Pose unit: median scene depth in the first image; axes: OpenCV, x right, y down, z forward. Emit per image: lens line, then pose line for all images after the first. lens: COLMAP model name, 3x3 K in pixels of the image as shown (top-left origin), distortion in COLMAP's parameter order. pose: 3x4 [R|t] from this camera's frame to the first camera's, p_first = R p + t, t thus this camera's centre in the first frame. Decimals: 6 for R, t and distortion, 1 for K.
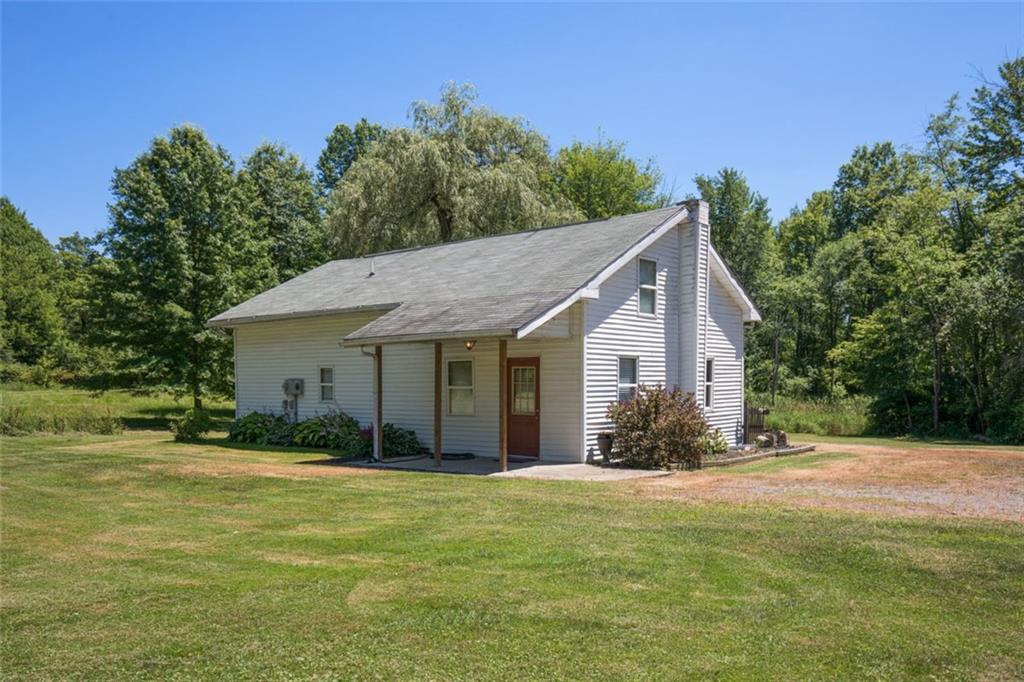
lens RADIAL K [[818.4, 0, 511.9], [0, 818.4, 426.1], [0, 0, 1]] dist [0.032003, -0.002815]
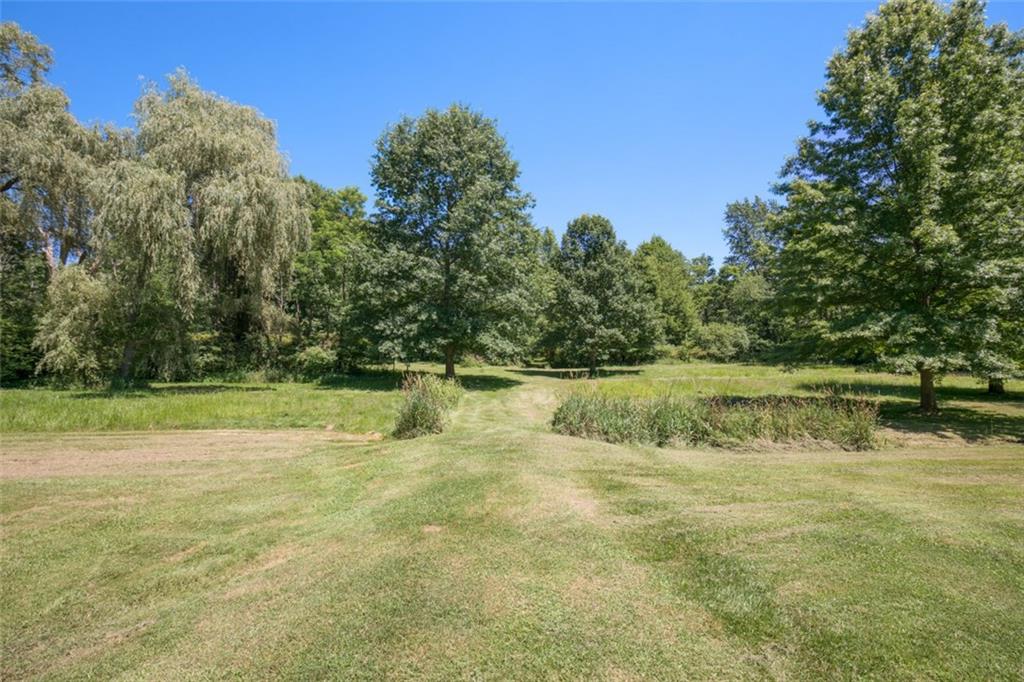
lens RADIAL K [[474.9, 0, 524.9], [0, 474.9, 340.9], [0, 0, 1]] dist [-0.017183, 0.000194]
pose [[0.691719, -0.042839, -0.720895, -0.356889], [-0.022999, 0.996426, -0.081280, -0.024287], [0.721800, 0.072803, 0.688262, 0.527358]]
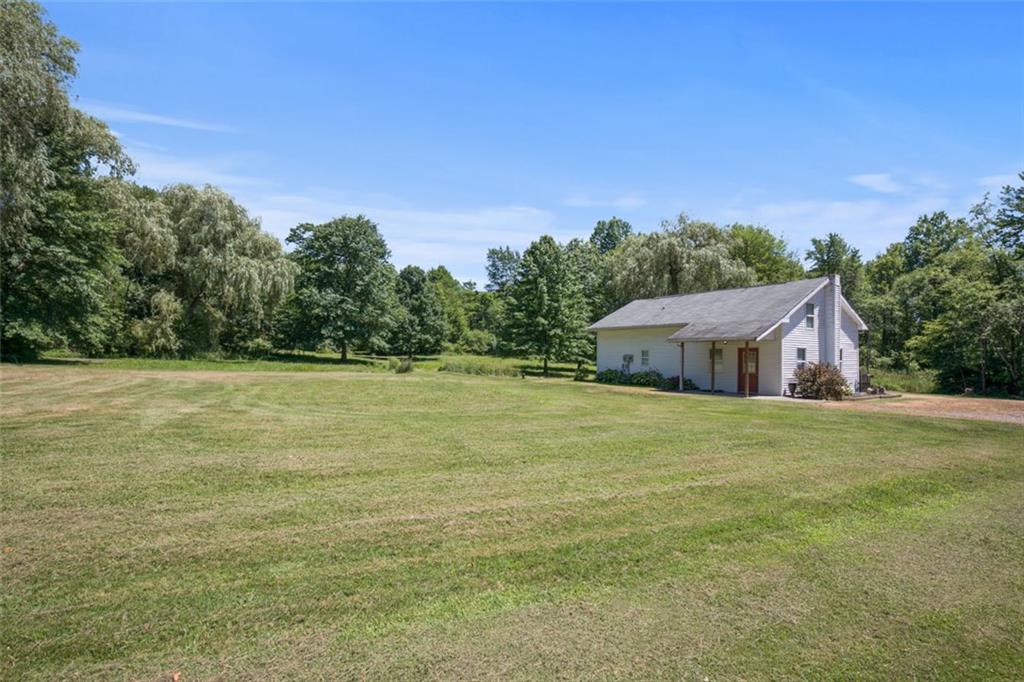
lens RADIAL K [[474.9, 0, 524.9], [0, 474.9, 340.9], [0, 0, 1]] dist [-0.017183, 0.000194]
pose [[0.951495, 0.010869, -0.307471, -0.068824], [-0.035737, 0.996515, -0.075365, 0.006643], [0.305580, 0.082697, 0.948568, -0.166623]]
